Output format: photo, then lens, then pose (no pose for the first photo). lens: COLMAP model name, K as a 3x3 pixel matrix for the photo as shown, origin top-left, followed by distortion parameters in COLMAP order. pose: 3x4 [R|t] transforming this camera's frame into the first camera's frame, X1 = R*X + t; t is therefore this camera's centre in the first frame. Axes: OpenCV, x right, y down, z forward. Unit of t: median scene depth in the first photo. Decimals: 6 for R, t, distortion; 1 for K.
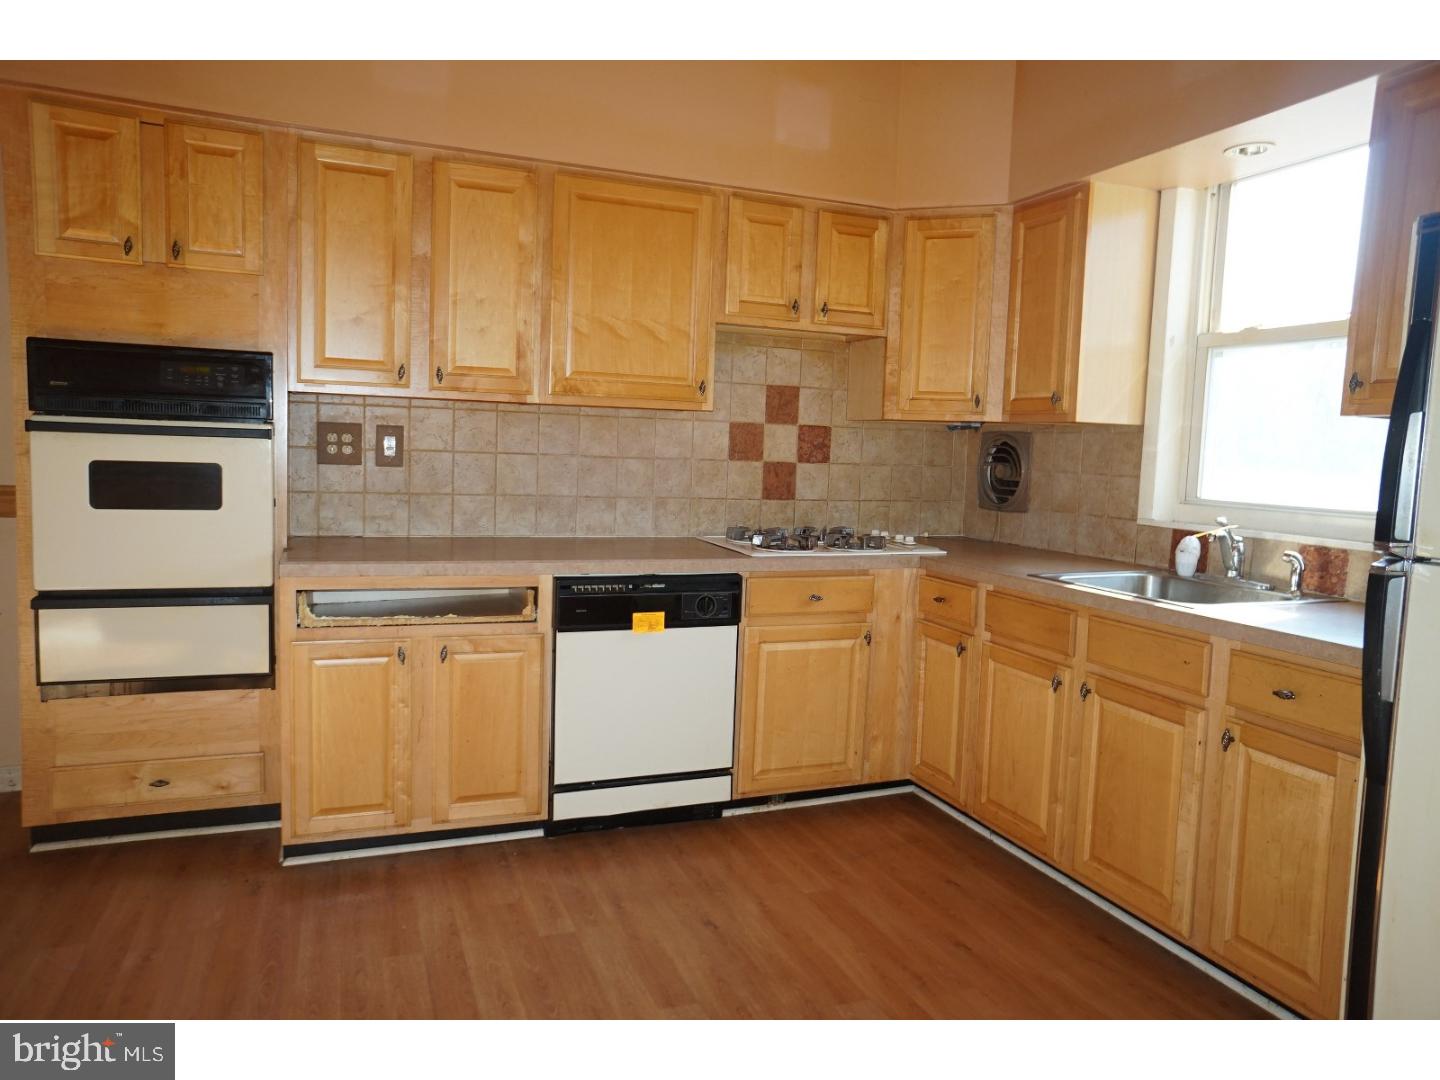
lens RADIAL K [[987.8, 0, 720.0], [0, 987.8, 540.0], [0, 0, 1]] dist [0.002528, 0.004317]
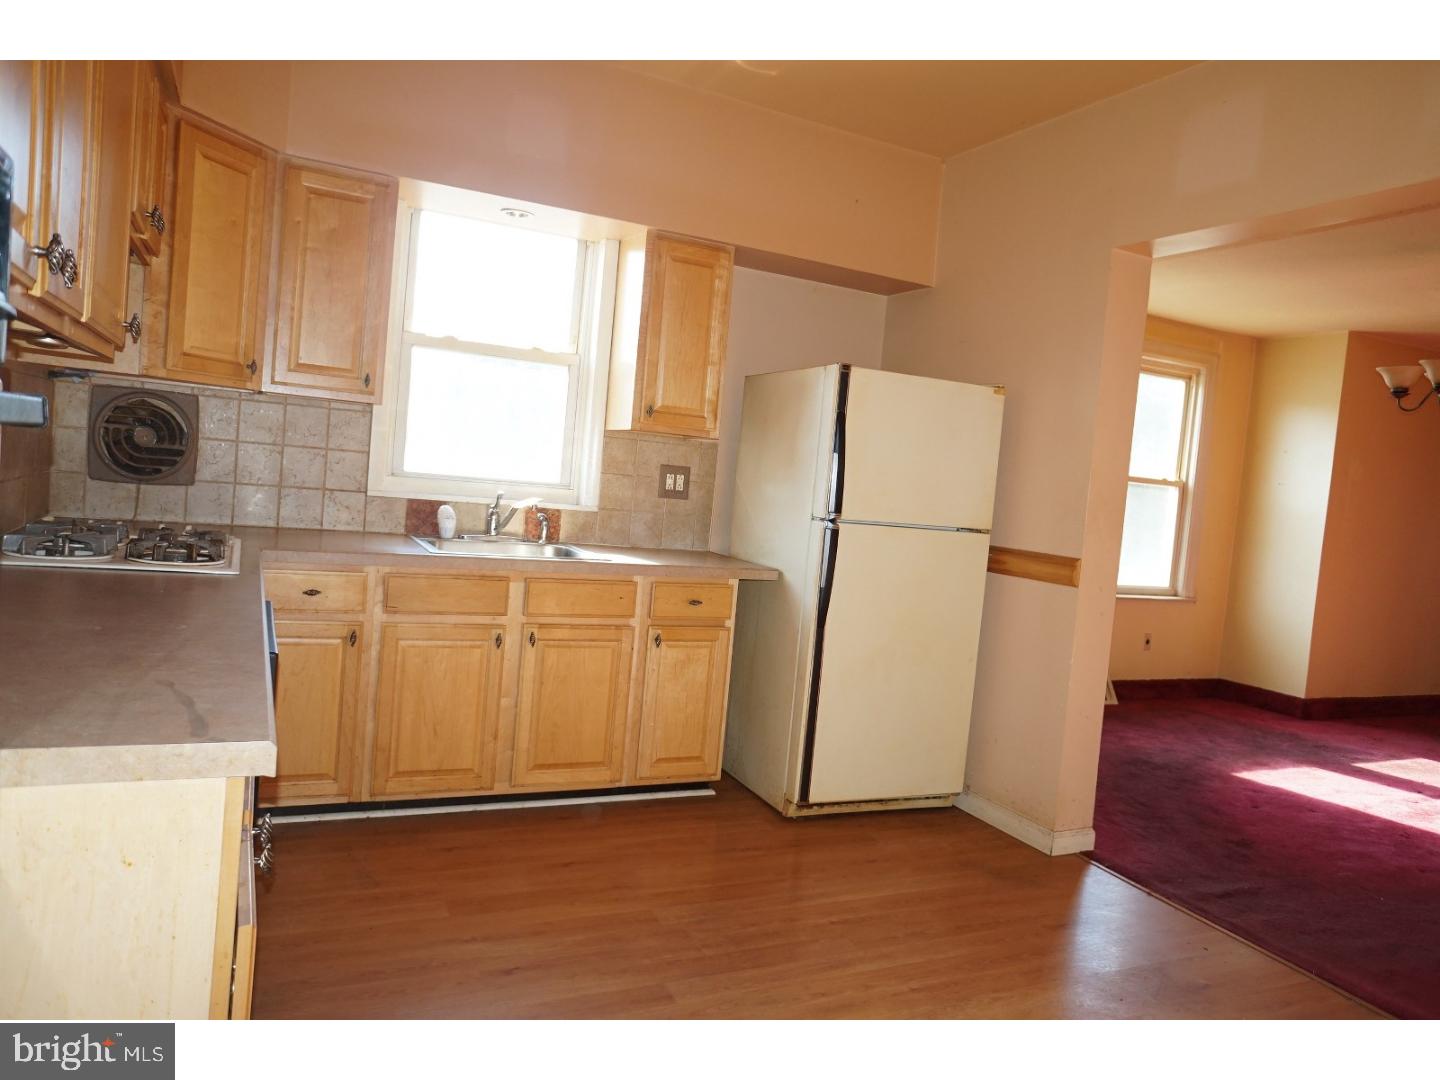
lens RADIAL K [[987.8, 0, 720.0], [0, 987.8, 540.0], [0, 0, 1]] dist [0.002528, 0.004317]
pose [[-0.050639, -0.110581, 0.992576, -0.814066], [0.004545, 0.993816, 0.110951, -0.102086], [-0.998707, 0.010130, -0.049823, 0.774765]]
